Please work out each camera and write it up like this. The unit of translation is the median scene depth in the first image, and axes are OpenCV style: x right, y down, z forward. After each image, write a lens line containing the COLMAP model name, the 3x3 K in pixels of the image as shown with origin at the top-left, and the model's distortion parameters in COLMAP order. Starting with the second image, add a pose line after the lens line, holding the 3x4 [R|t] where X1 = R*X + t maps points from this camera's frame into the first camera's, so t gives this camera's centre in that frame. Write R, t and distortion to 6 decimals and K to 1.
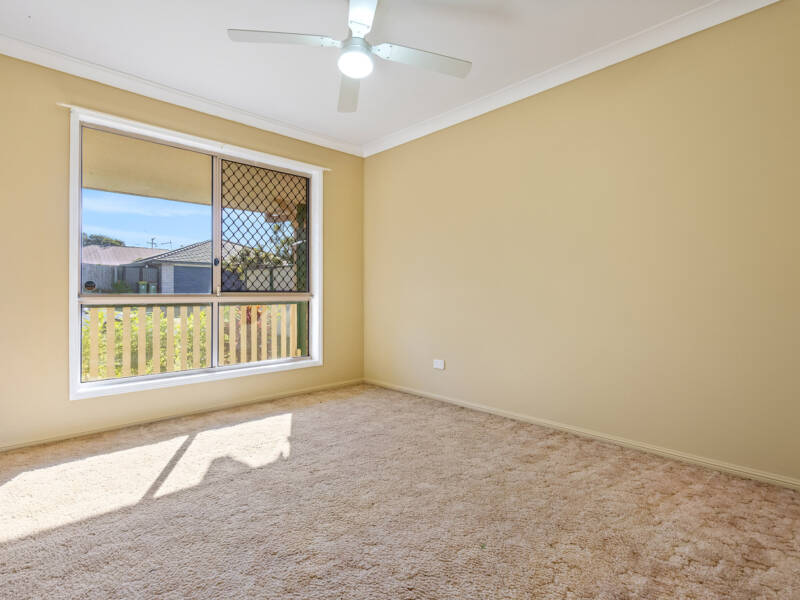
lens RADIAL K [[412.8, 0, 404.3], [0, 412.8, 297.9], [0, 0, 1]] dist [-0.000696, -0.001093]
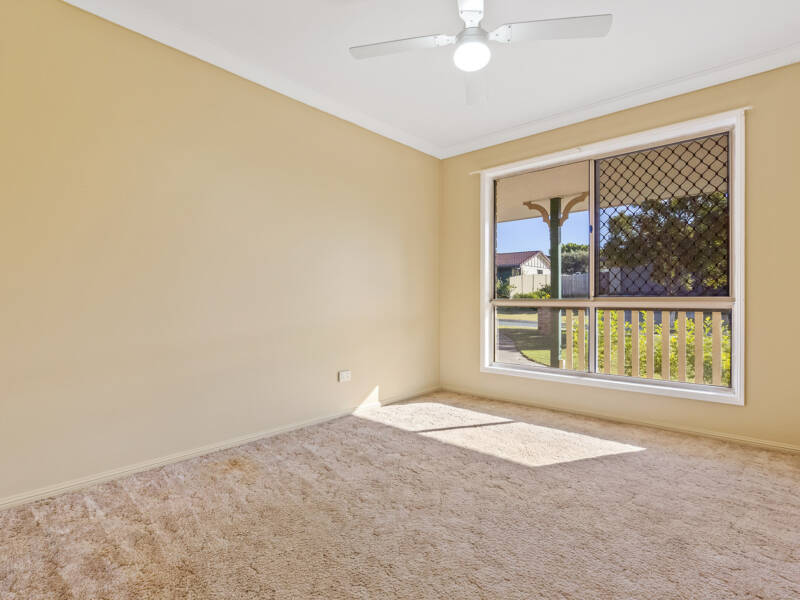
lens RADIAL K [[412.8, 0, 397.0], [0, 412.8, 298.3], [0, 0, 1]] dist [-0.000696, -0.001093]
pose [[0.063006, -0.001938, -0.998011, 0.496923], [-0.006772, 0.999974, -0.002370, -0.004622], [0.997990, 0.006908, 0.062991, 0.472580]]
